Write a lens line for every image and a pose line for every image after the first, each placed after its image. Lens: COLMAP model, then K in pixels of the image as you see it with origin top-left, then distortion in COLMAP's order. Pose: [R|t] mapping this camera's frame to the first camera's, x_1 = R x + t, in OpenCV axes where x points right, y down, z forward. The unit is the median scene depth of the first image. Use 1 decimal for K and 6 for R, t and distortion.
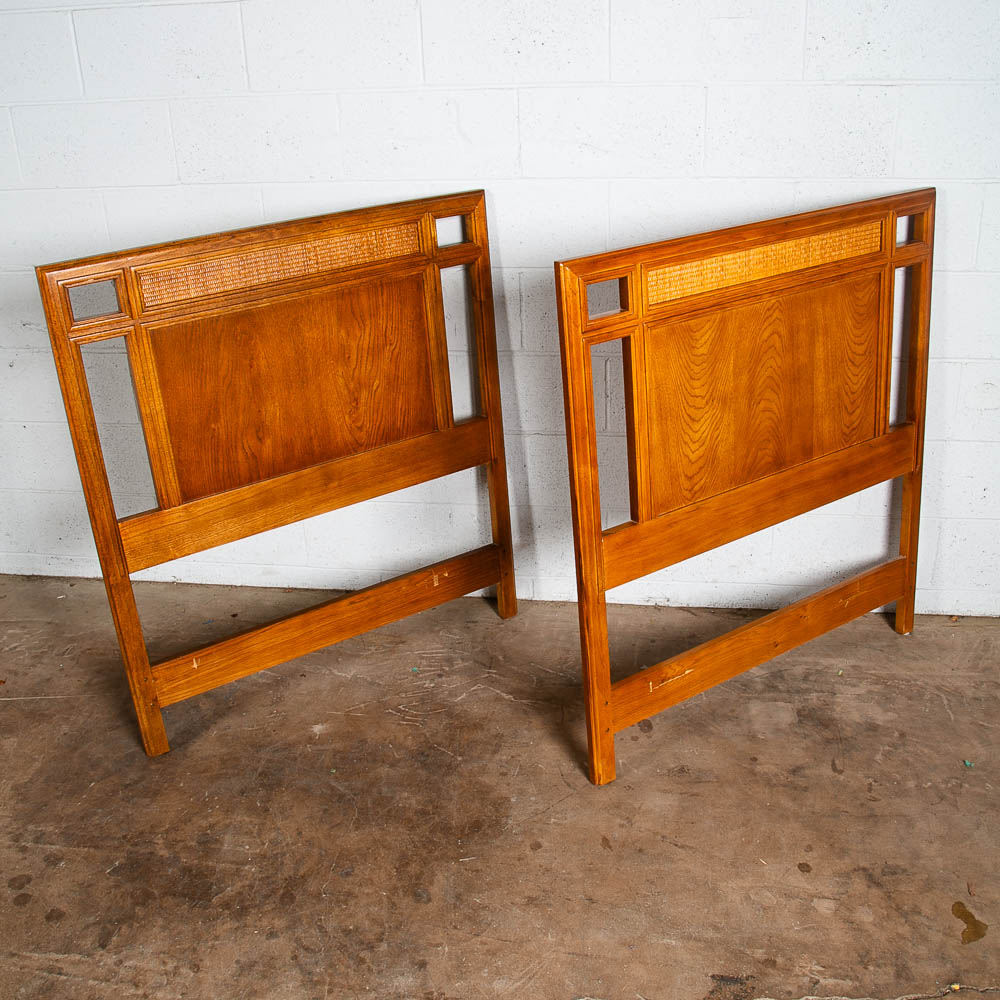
lens RADIAL K [[1089.2, 0, 480.9], [0, 1089.2, 540.8], [0, 0, 1]] dist [-0.082280, 0.000000]
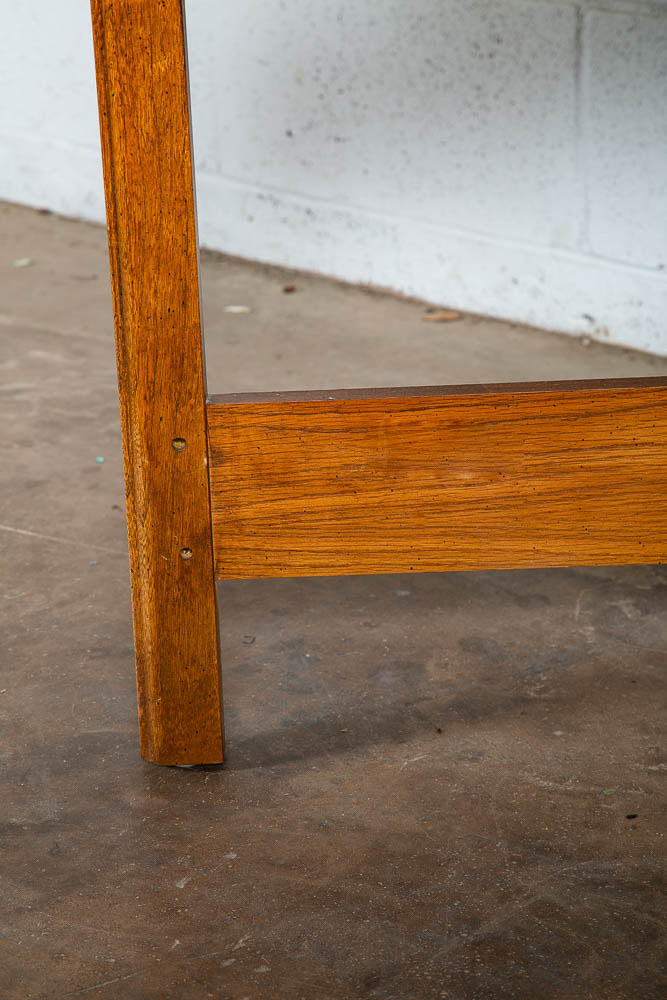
lens RADIAL K [[2620.4, 0, 332.0], [0, 2620.4, 506.0], [0, 0, 1]] dist [0.510937, 0.000000]
pose [[0.834452, 0.213957, -0.507850, 0.038871], [-0.250380, 0.968141, -0.003523, 0.131722], [0.490917, 0.130096, 0.861438, 0.467586]]
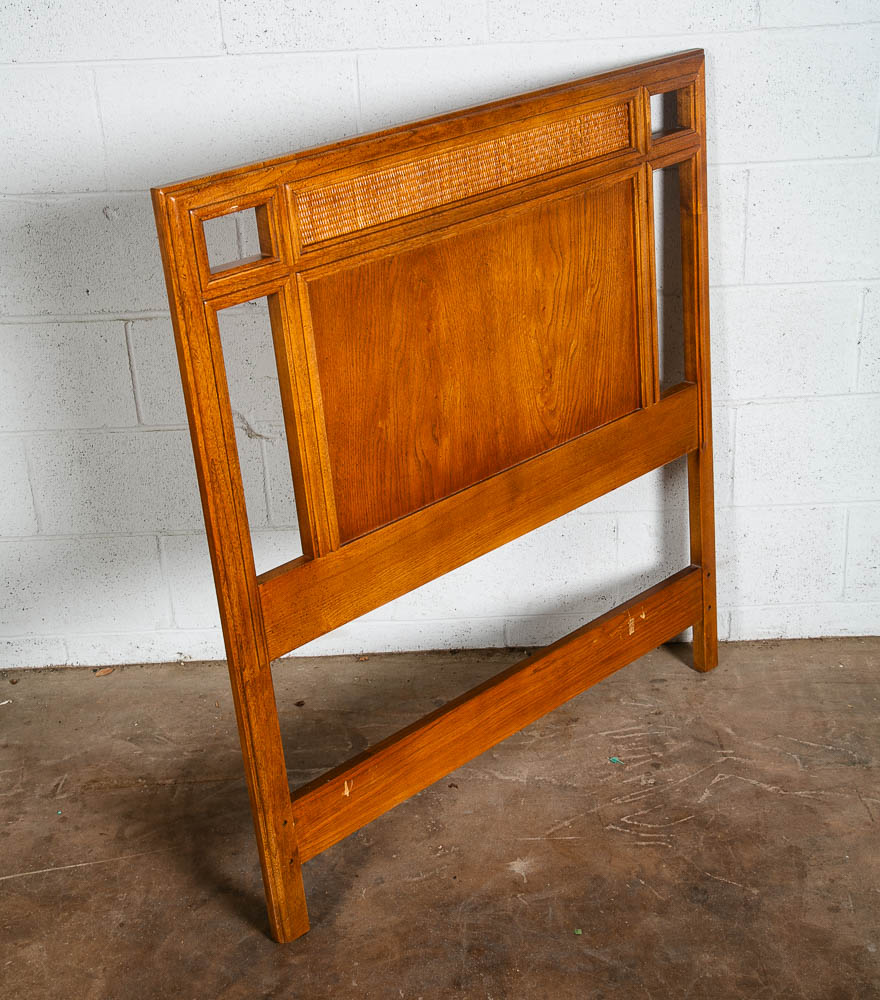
lens RADIAL K [[1477.9, 0, 435.9], [0, 1477.9, 500.3], [0, 0, 1]] dist [0.089297, 0.000000]
pose [[0.987538, -0.076292, 0.137655, -0.319161], [0.080217, 0.996508, -0.023182, -0.034205], [-0.135406, 0.033935, 0.990209, 0.102666]]
